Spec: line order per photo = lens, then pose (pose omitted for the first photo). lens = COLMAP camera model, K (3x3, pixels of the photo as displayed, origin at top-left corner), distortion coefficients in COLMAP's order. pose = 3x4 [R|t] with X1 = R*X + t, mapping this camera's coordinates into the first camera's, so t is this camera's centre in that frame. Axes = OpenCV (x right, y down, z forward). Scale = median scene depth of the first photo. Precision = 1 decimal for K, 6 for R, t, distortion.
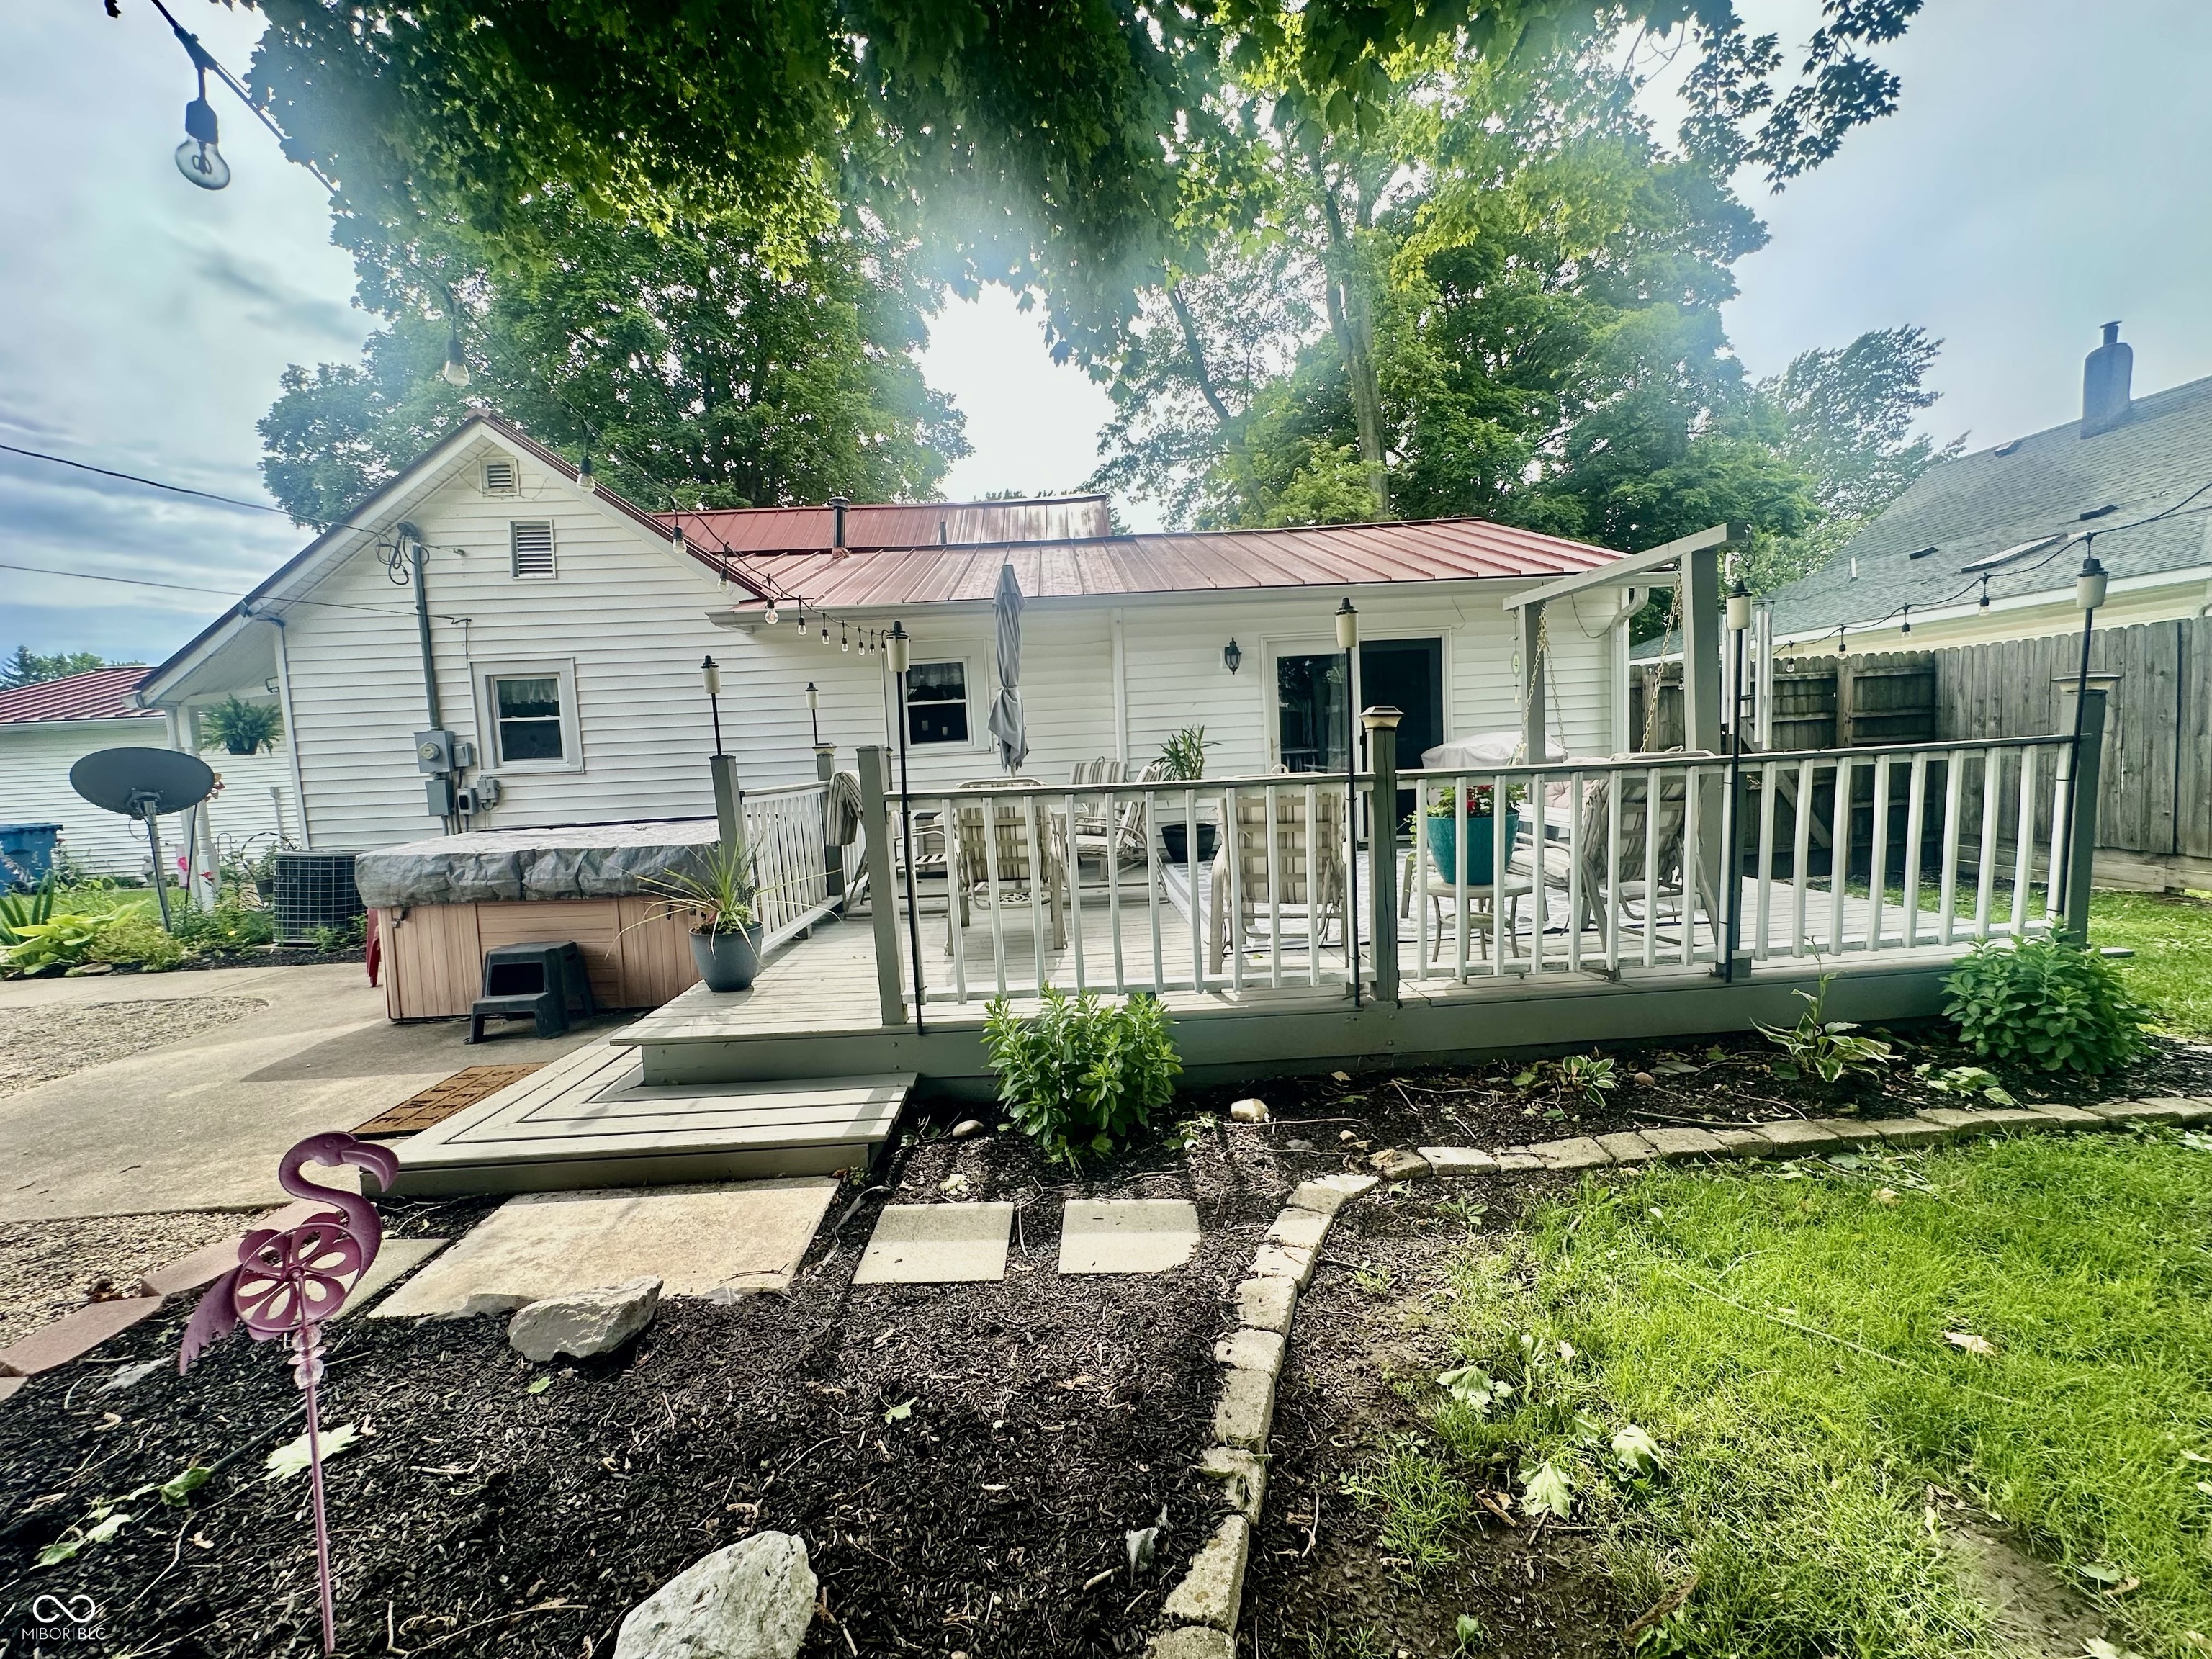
lens RADIAL K [[883.3, 0, 1101.1], [0, 883.3, 836.6], [0, 0, 1]] dist [-0.007246, 0.001620]
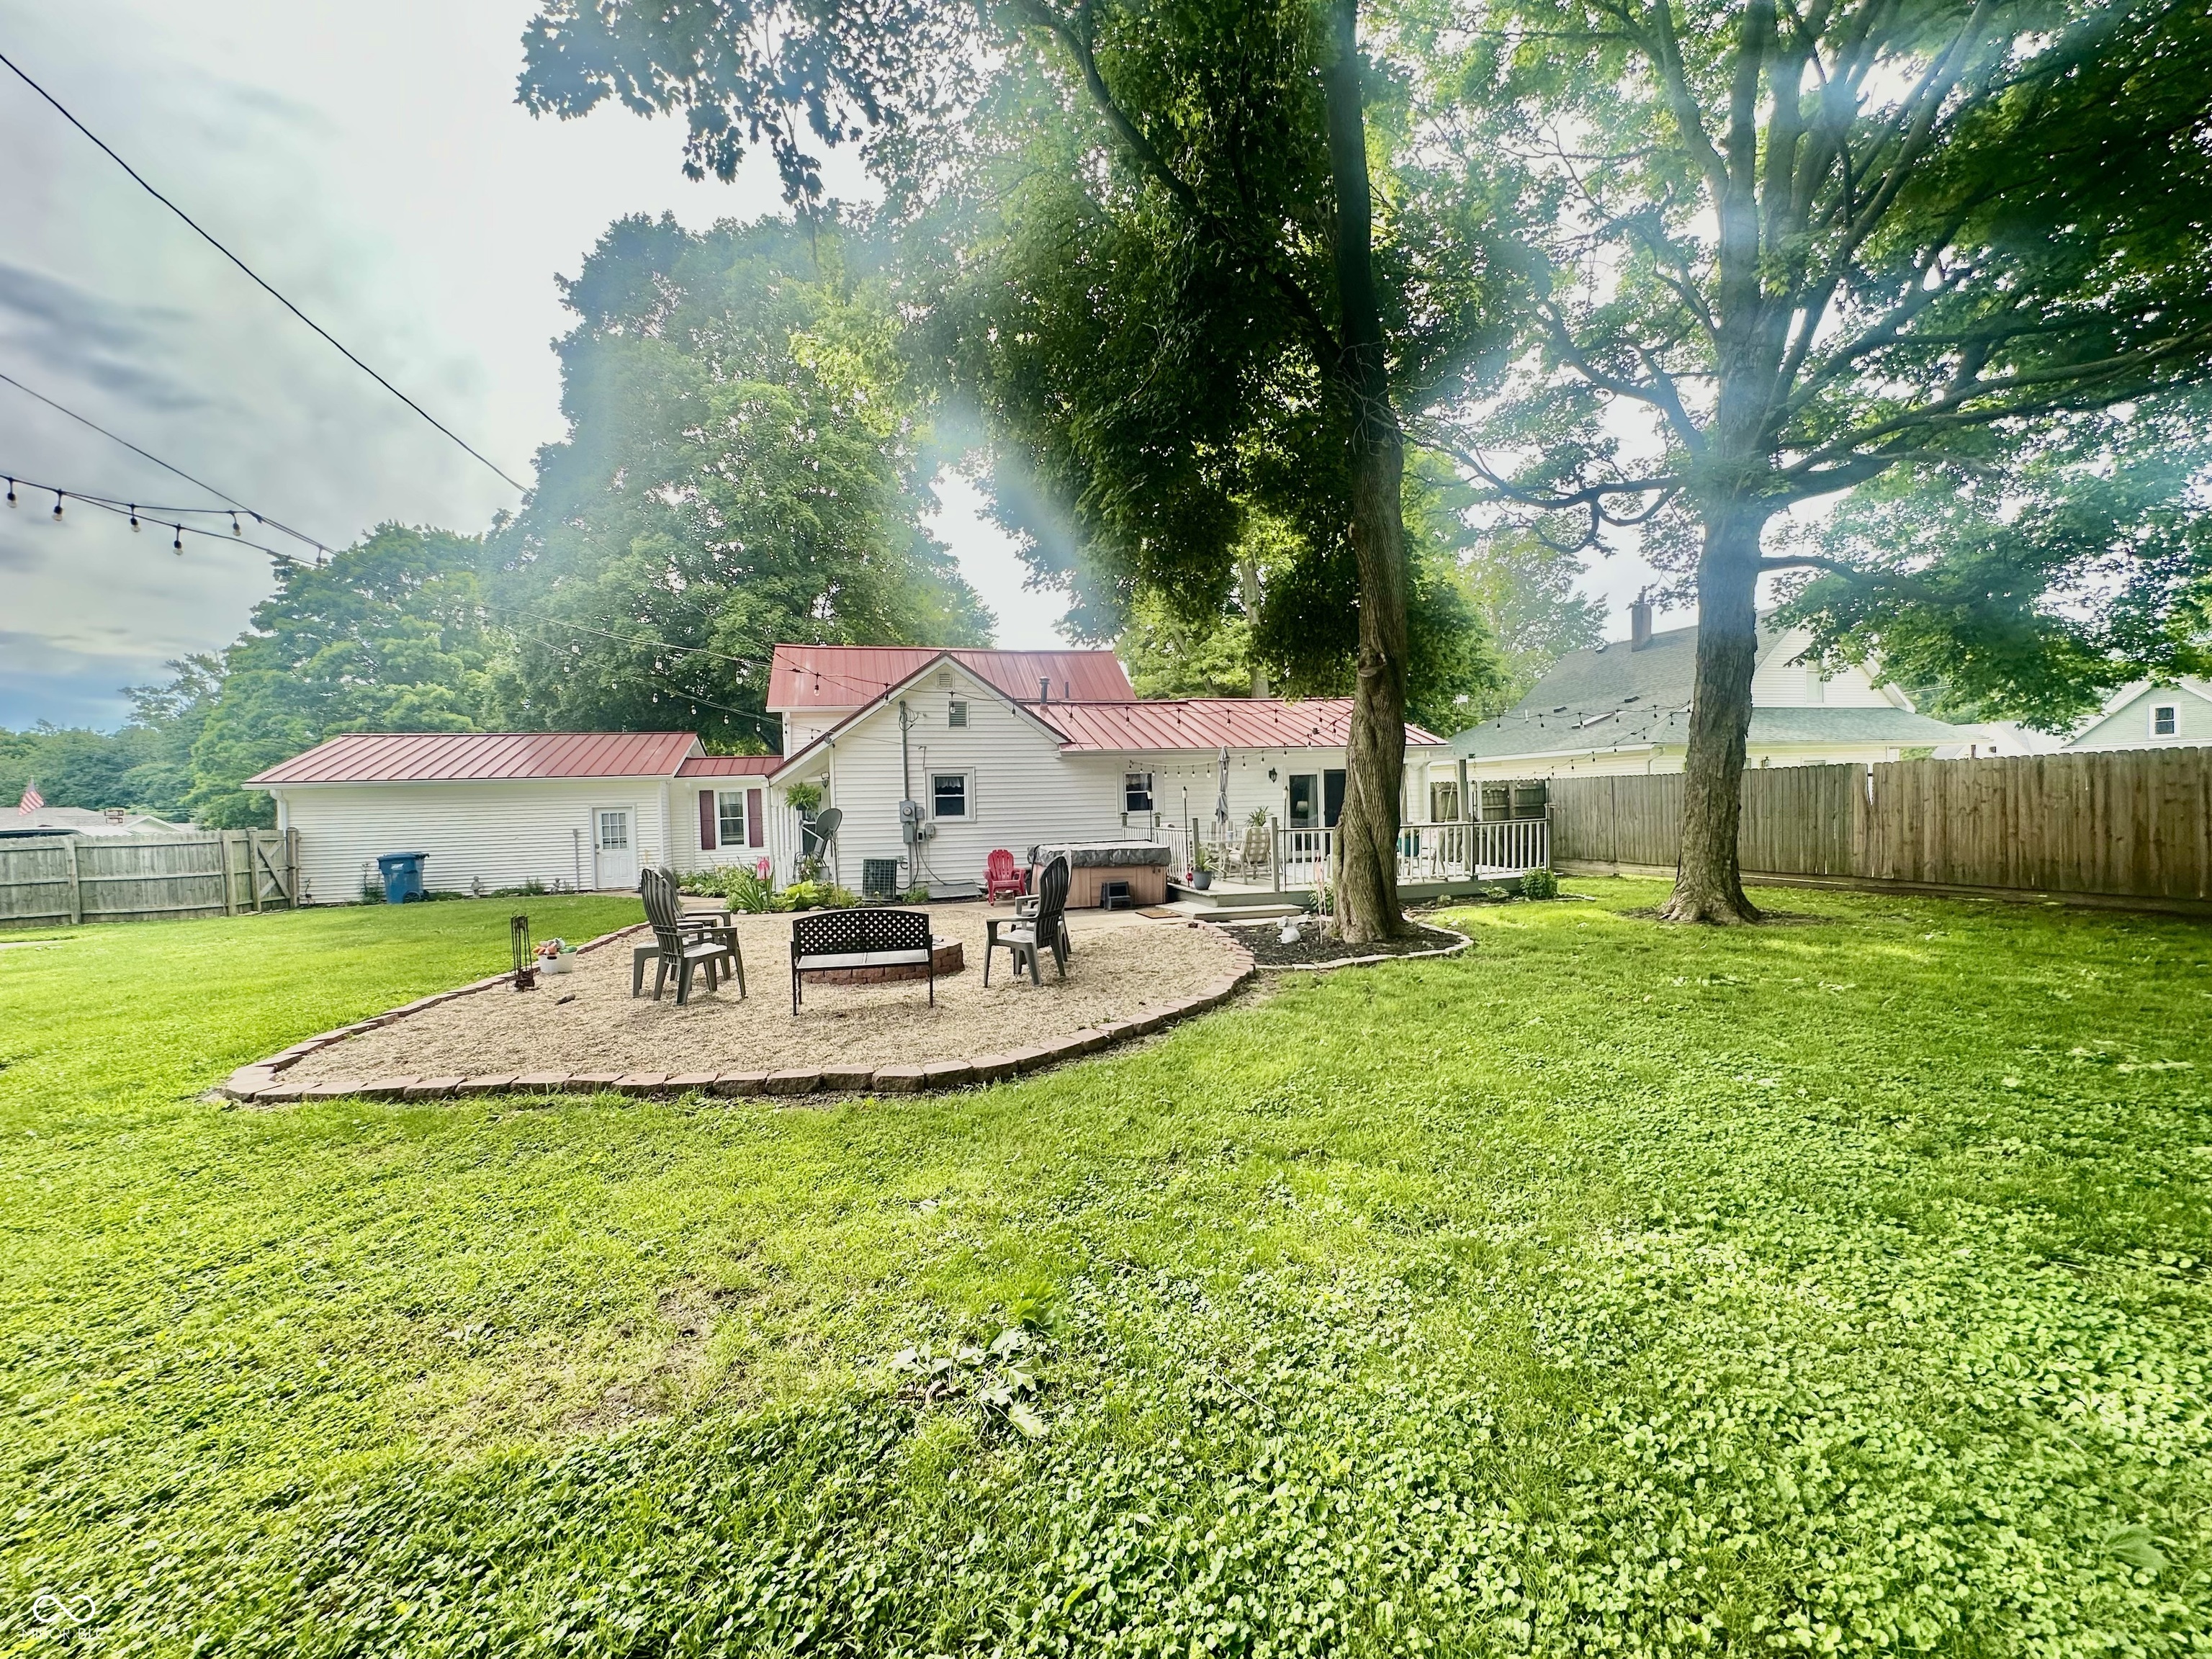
lens RADIAL K [[883.3, 0, 1109.4], [0, 883.3, 835.0], [0, 0, 1]] dist [-0.007246, 0.001620]
pose [[0.972143, 0.010167, 0.234168, -0.769586], [0.005368, 0.997831, -0.065606, 0.092375], [-0.234327, 0.065035, 0.969980, -1.054508]]
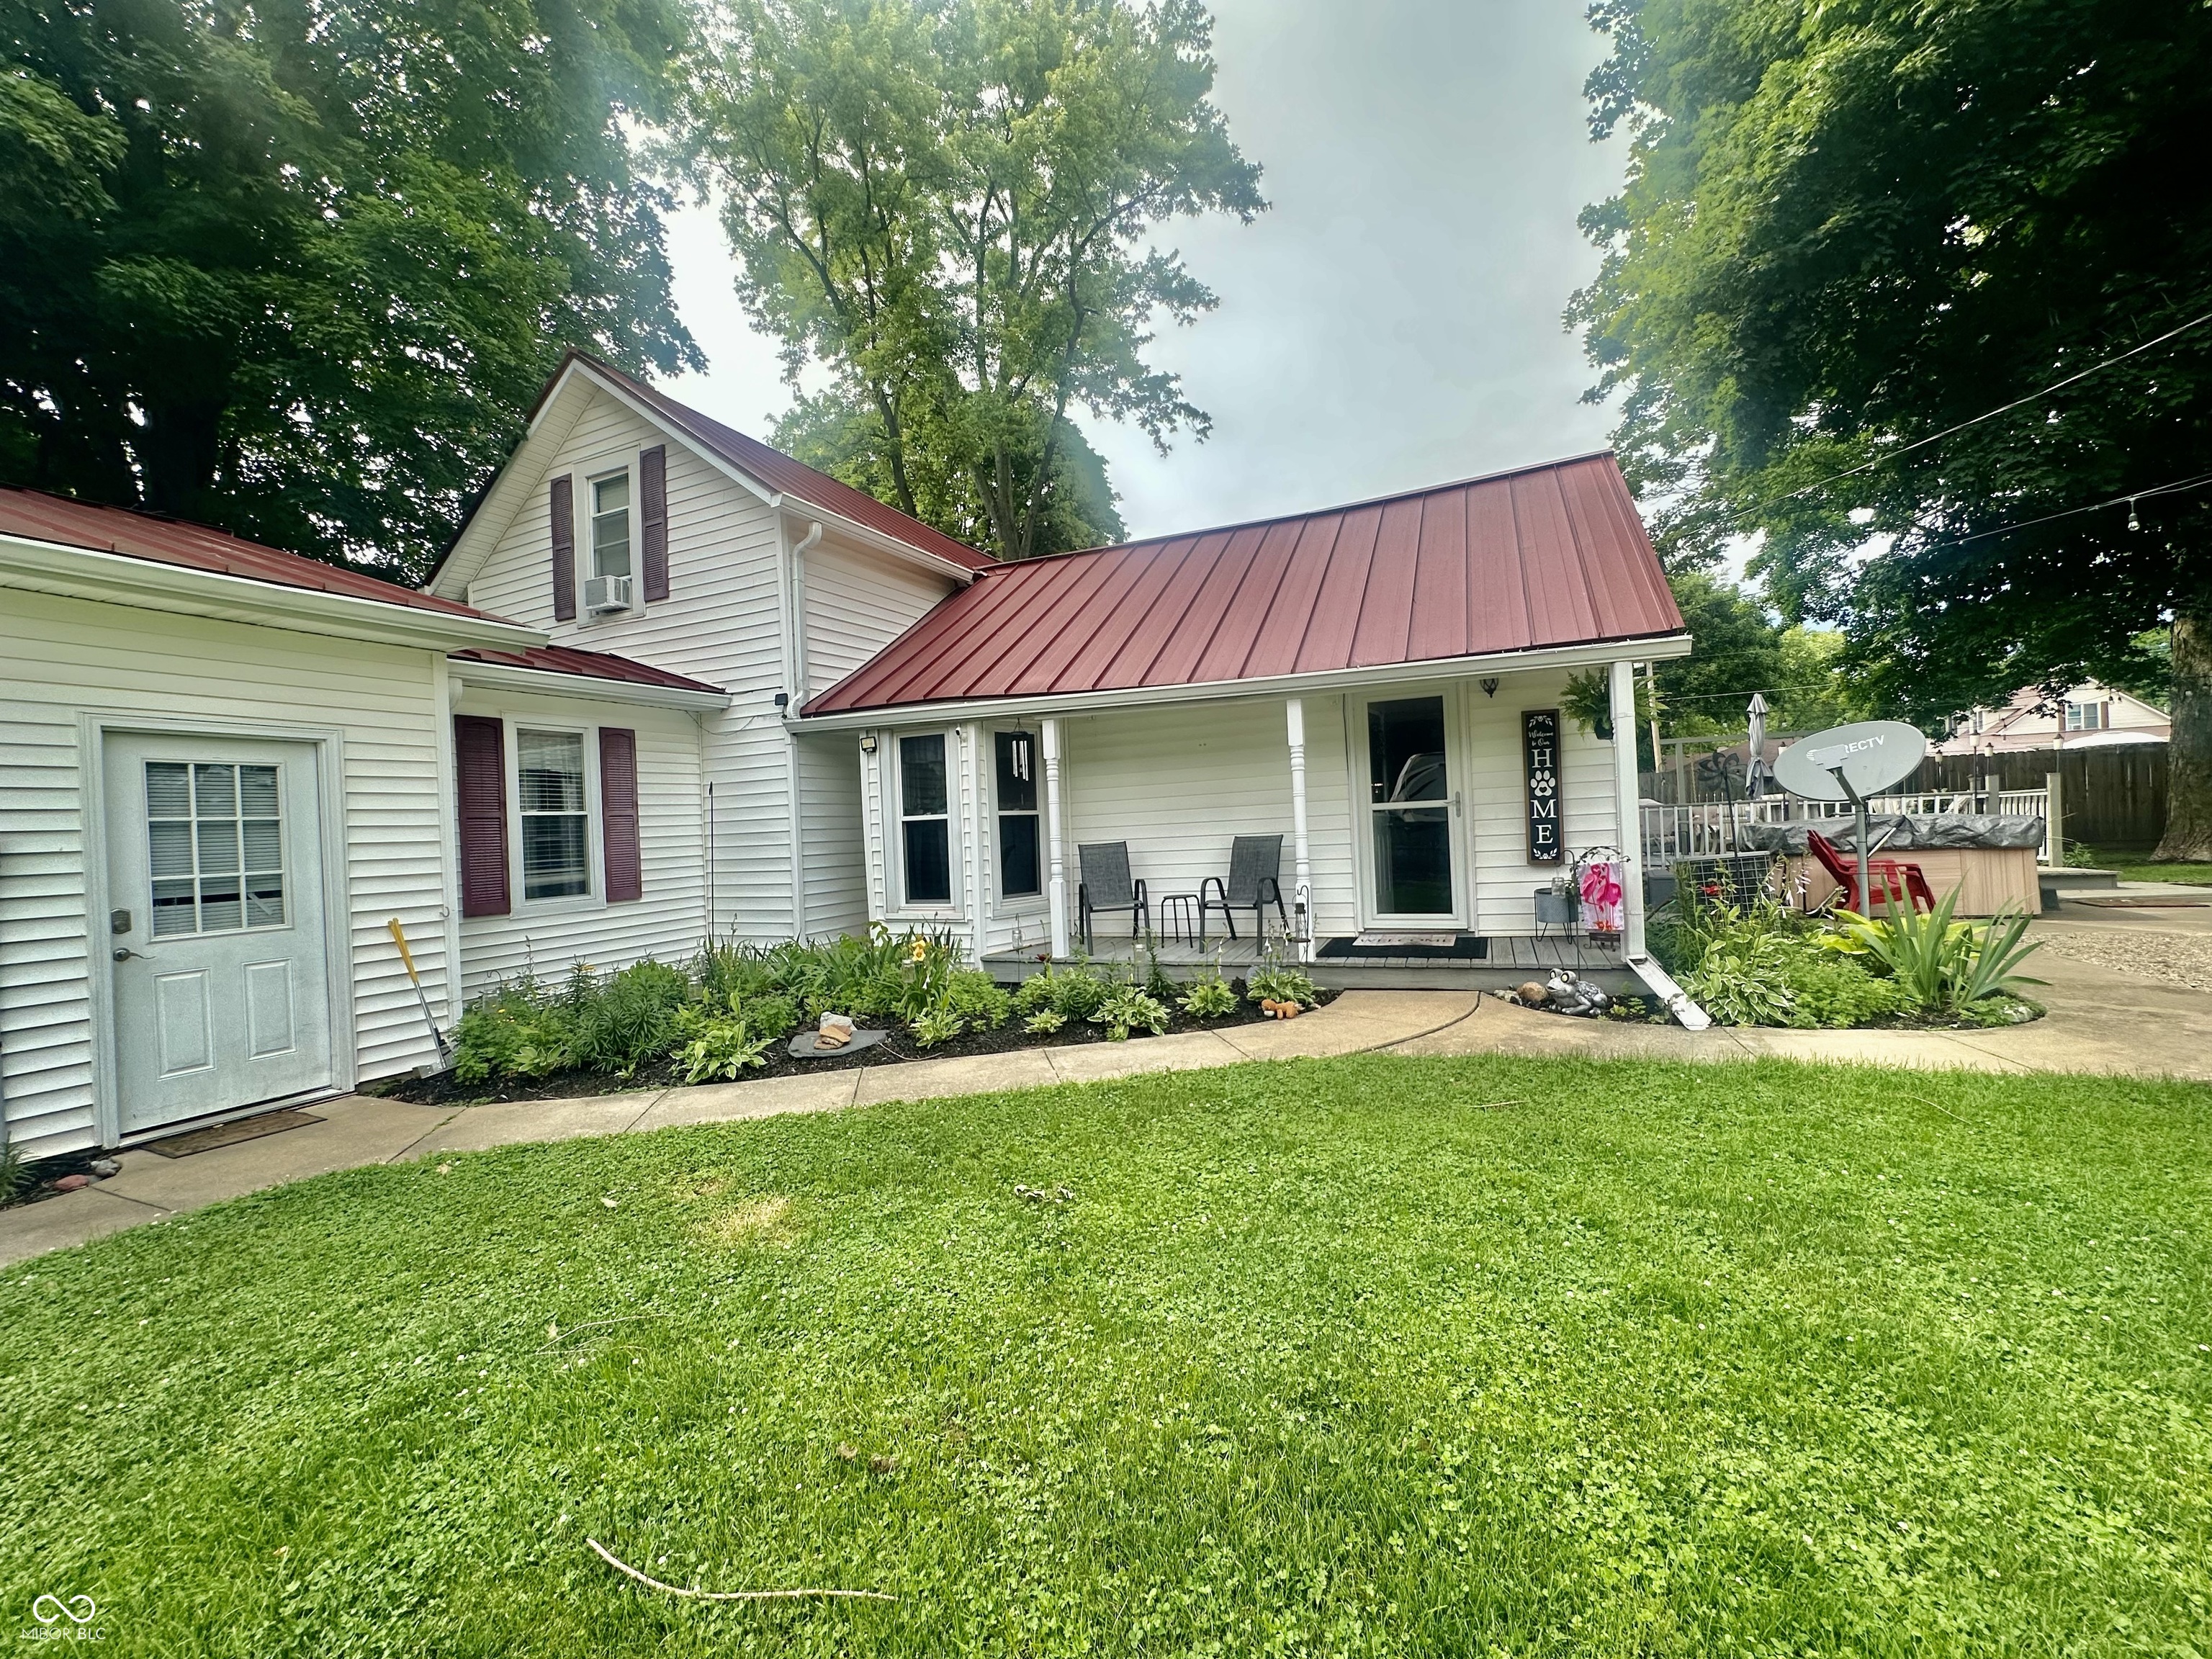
lens RADIAL K [[883.3, 0, 1098.5], [0, 883.3, 830.2], [0, 0, 1]] dist [-0.007246, 0.001620]
pose [[0.445665, 0.026856, 0.894797, -1.826159], [0.106379, 0.990879, -0.082723, -0.002032], [-0.888857, 0.132054, 0.438743, 1.071480]]
